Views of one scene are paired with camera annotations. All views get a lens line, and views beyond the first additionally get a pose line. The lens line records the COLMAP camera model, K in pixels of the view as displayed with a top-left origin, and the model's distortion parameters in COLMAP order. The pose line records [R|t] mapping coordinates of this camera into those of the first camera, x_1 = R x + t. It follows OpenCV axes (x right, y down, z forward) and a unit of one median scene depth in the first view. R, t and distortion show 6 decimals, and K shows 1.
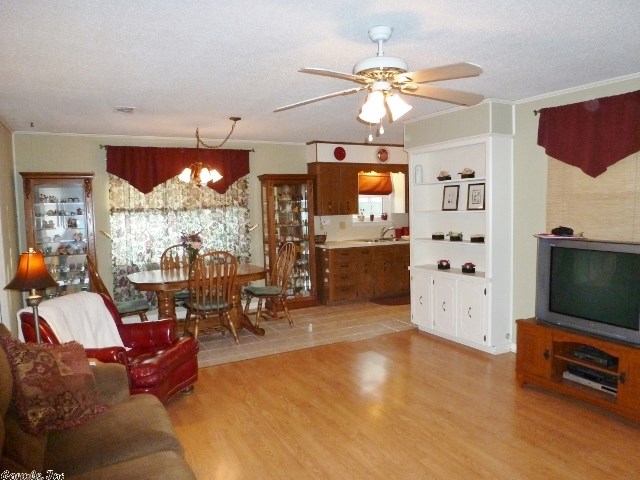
lens RADIAL K [[459.0, 0, 323.2], [0, 459.0, 242.8], [0, 0, 1]] dist [-0.029452, -0.012256]
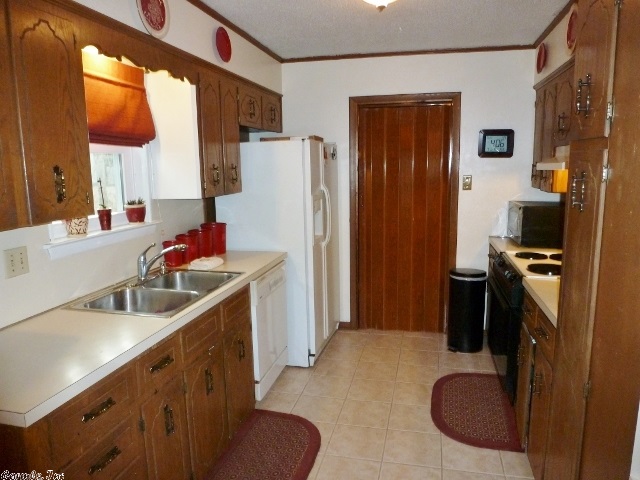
lens RADIAL K [[459.0, 0, 322.0], [0, 459.0, 236.3], [0, 0, 1]] dist [-0.029452, -0.012256]
pose [[0.665555, -0.105004, 0.738925, -0.031290], [0.059732, 0.994372, 0.087502, -0.079544], [-0.743955, -0.014100, 0.668081, 0.895838]]
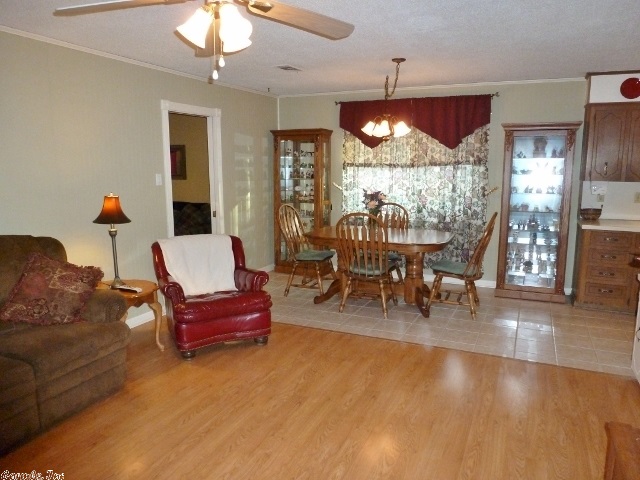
lens RADIAL K [[459.0, 0, 322.3], [0, 459.0, 237.7], [0, 0, 1]] dist [-0.029452, -0.012256]
pose [[0.603944, 0.153754, -0.782056, 0.355257], [-0.078545, 0.987922, 0.133571, -0.039543], [0.793147, -0.019243, 0.608726, 0.293062]]
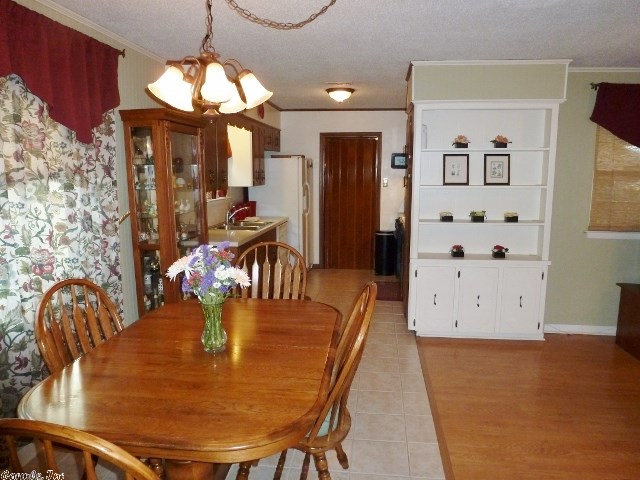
lens RADIAL K [[459.0, 0, 319.1], [0, 459.0, 238.8], [0, 0, 1]] dist [-0.029452, -0.012256]
pose [[0.584076, -0.095600, 0.806050, -0.466745], [0.049550, 0.995387, 0.082151, -0.046714], [-0.810185, -0.008042, 0.586119, 0.624488]]
